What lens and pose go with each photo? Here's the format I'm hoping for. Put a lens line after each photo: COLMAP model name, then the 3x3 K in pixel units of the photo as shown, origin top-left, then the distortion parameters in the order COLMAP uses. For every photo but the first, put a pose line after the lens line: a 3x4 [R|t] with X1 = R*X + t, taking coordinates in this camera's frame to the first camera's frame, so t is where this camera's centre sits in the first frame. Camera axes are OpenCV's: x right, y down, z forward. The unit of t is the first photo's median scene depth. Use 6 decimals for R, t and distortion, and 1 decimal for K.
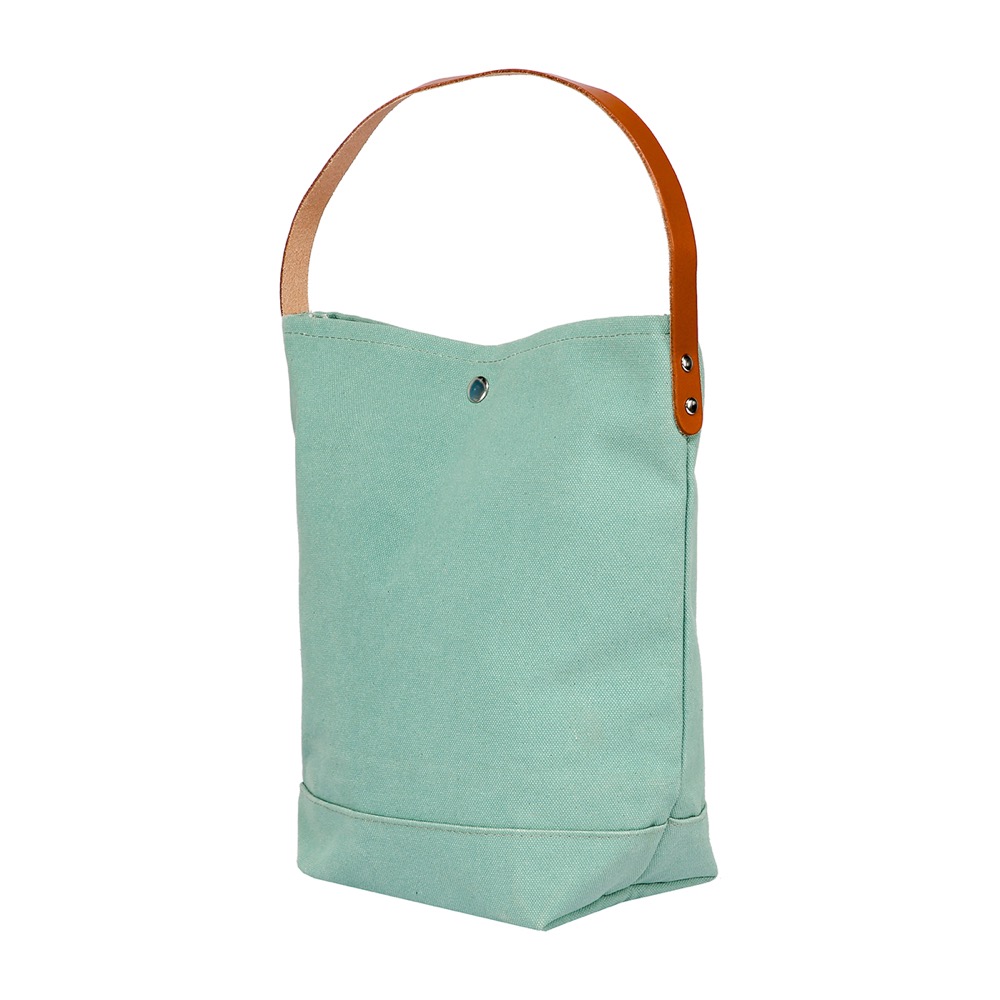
lens RADIAL K [[2765.3, 0, 499.9], [0, 2765.3, 501.4], [0, 0, 1]] dist [0.072358, 0.000000]
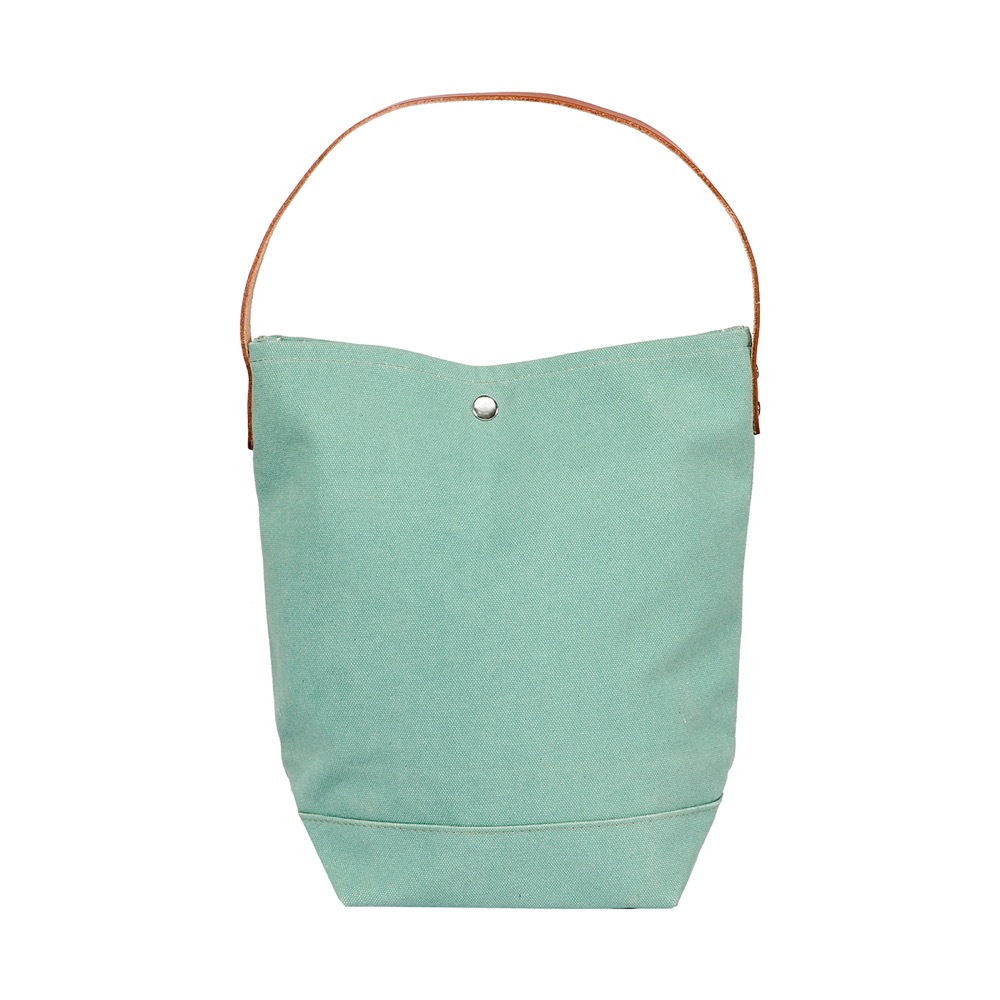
lens RADIAL K [[2765.3, 0, 500.9], [0, 2765.3, 501.0], [0, 0, 1]] dist [0.072358, 0.000000]
pose [[0.698200, -0.052080, 0.714006, -0.762520], [0.064172, 0.997888, 0.010035, -0.016028], [-0.713021, 0.038813, 0.700068, 0.278875]]
